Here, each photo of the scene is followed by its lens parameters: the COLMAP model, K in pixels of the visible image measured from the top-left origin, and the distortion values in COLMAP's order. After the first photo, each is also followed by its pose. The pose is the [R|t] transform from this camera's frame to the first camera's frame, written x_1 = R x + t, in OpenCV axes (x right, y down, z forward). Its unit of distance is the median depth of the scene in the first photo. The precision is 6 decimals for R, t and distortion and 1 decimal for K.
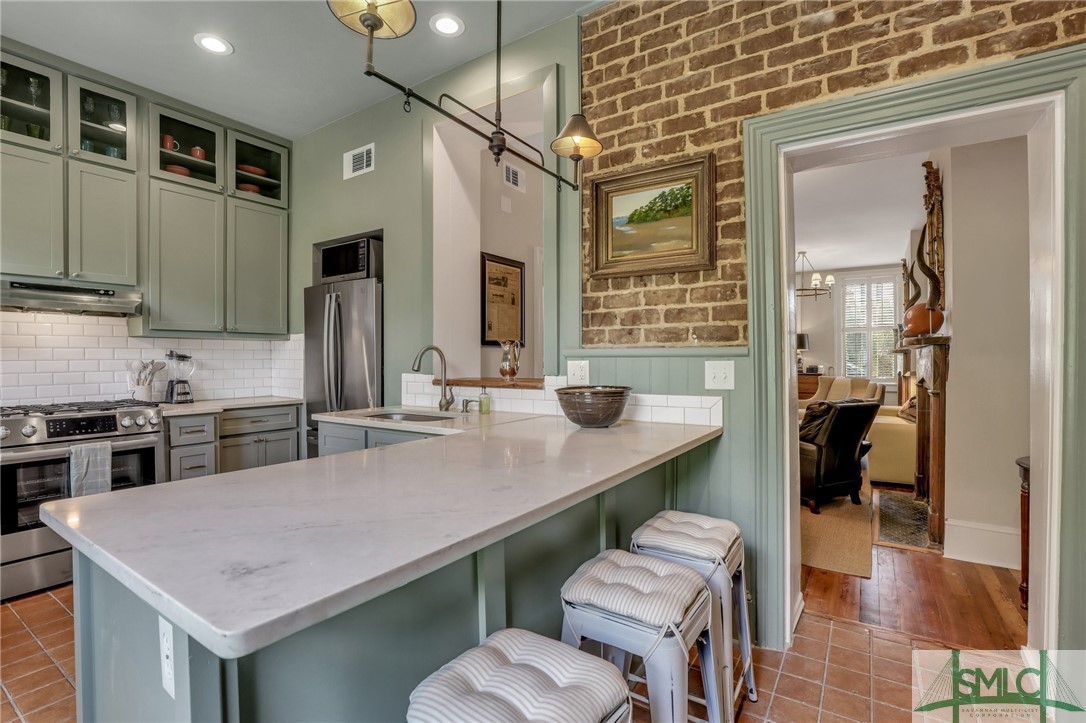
lens RADIAL K [[497.1, 0, 547.5], [0, 497.1, 365.3], [0, 0, 1]] dist [-0.040321, 0.007772]
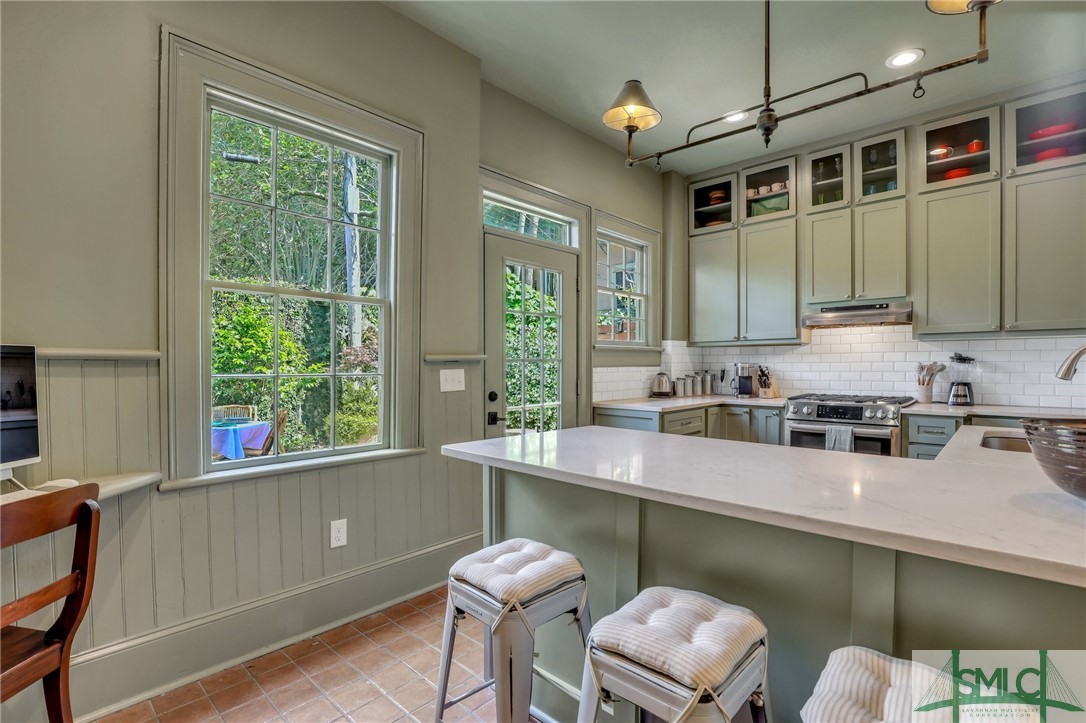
lens RADIAL K [[497.1, 0, 543.6], [0, 497.1, 373.6], [0, 0, 1]] dist [-0.040321, 0.007772]
pose [[-0.181548, 0.022955, -0.983114, 0.538185], [-0.007232, 0.999669, 0.024677, -0.007840], [0.983356, 0.011590, -0.181322, 0.478468]]
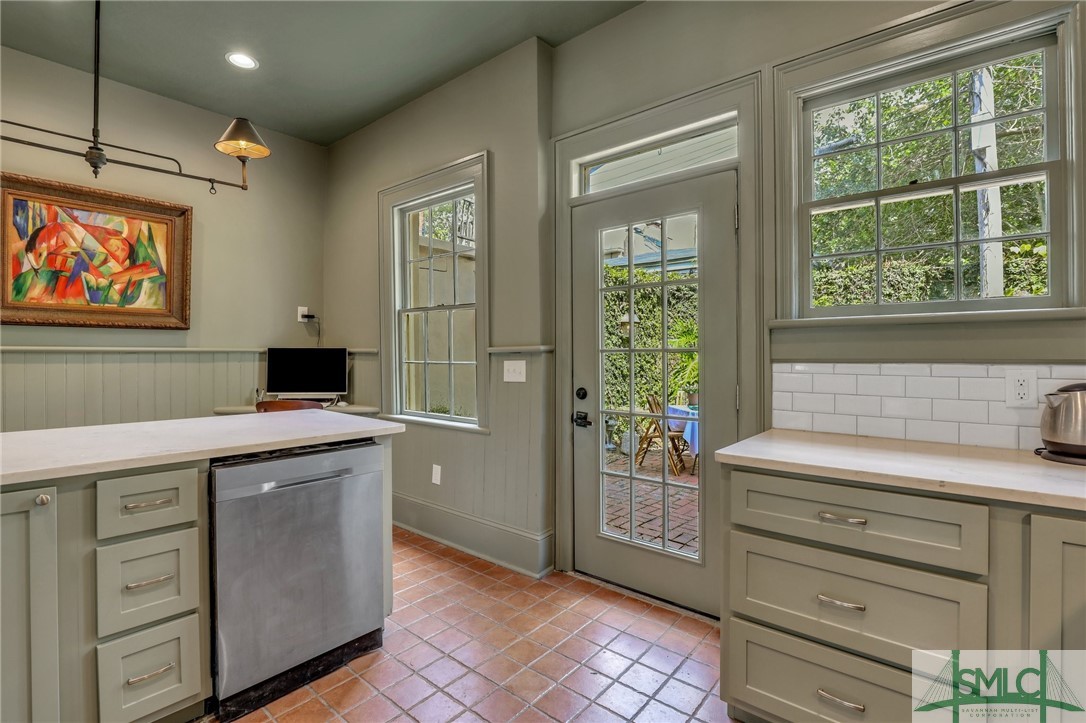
lens RADIAL K [[497.1, 0, 557.9], [0, 497.1, 352.8], [0, 0, 1]] dist [-0.040321, 0.007772]
pose [[-0.994264, 0.000582, 0.106953, -0.766906], [0.000978, 0.999993, 0.003650, -0.010662], [-0.106950, 0.003734, -0.994257, 1.212571]]
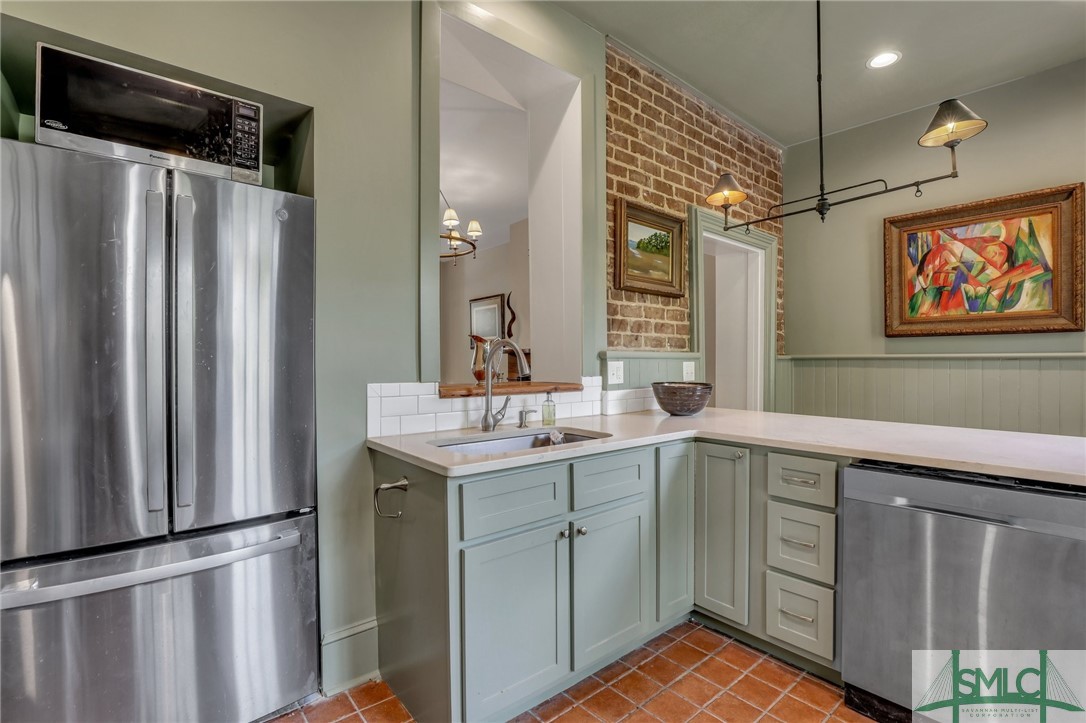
lens RADIAL K [[497.1, 0, 539.4], [0, 497.1, 368.1], [0, 0, 1]] dist [-0.040321, 0.007772]
pose [[0.294442, -0.012503, 0.955588, -1.035073], [0.009676, 0.999902, 0.010102, -0.007553], [-0.955620, 0.006272, 0.294534, 0.845324]]
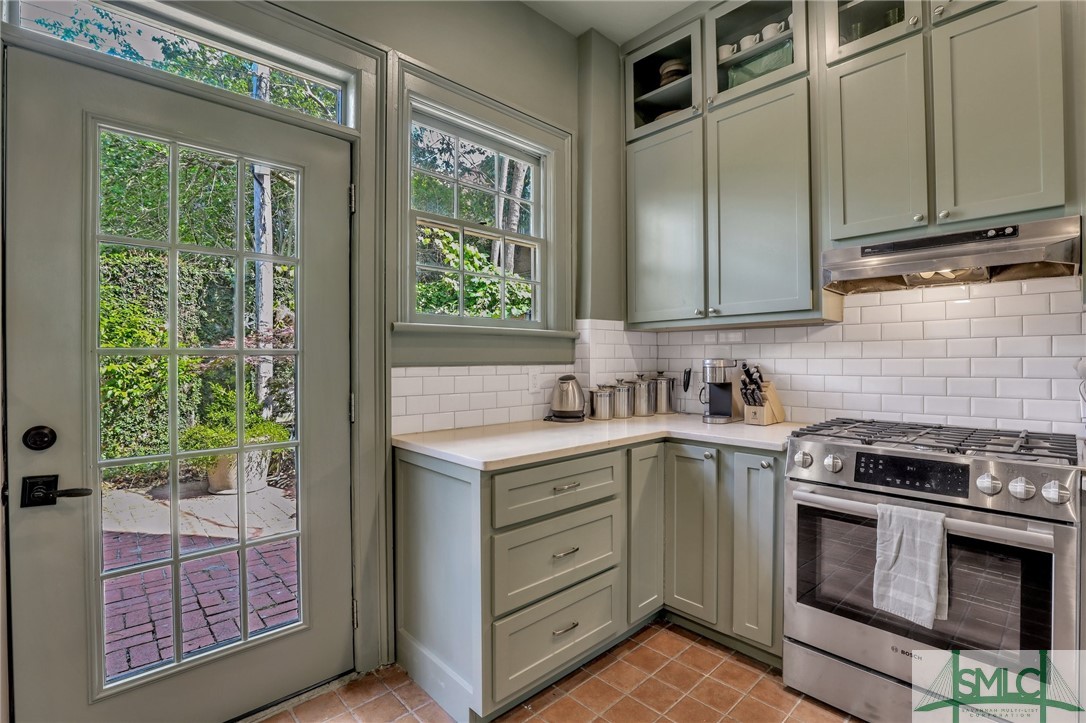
lens RADIAL K [[497.1, 0, 545.4], [0, 497.1, 357.8], [0, 0, 1]] dist [-0.040321, 0.007772]
pose [[-0.237079, -0.000544, -0.971490, -0.327754], [-0.007798, 0.999969, 0.001343, -0.008259], [0.971459, 0.007894, -0.237076, 0.771791]]
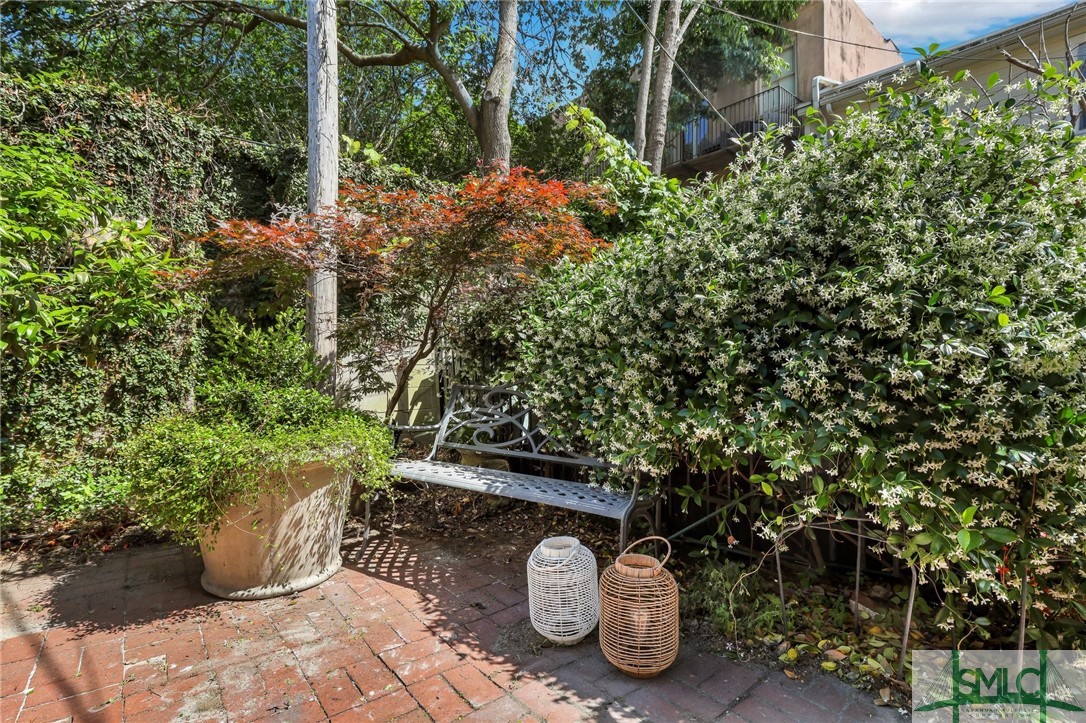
lens RADIAL K [[494.3, 0, 551.0], [0, 494.3, 357.4], [0, 0, 1]] dist [-0.026978, -0.000190]
pose [[-0.291996, 0.001643, -0.956418, -1.441586], [-0.010098, 0.999937, 0.004801, 0.195636], [0.956366, 0.011060, -0.291961, -0.354466]]
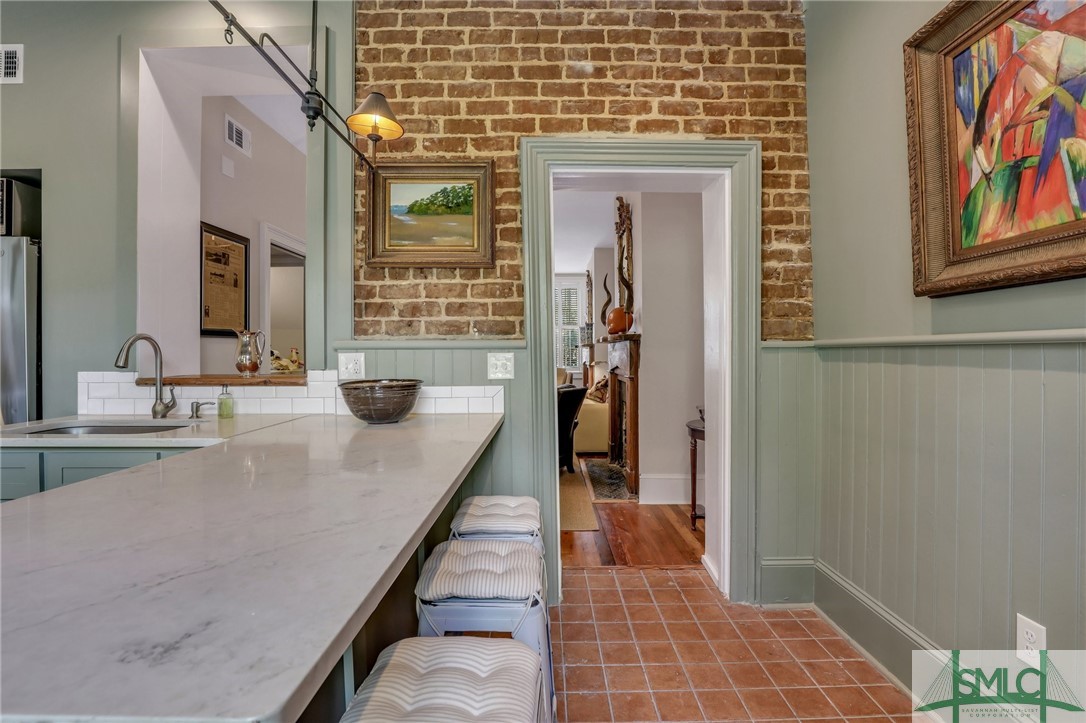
lens RADIAL K [[497.1, 0, 551.0], [0, 497.1, 353.9], [0, 0, 1]] dist [-0.040321, 0.007772]
pose [[0.833235, -0.003458, 0.552908, -0.138863], [0.008505, 0.999942, -0.006563, 0.001063], [-0.552854, 0.010171, 0.833216, 0.026973]]
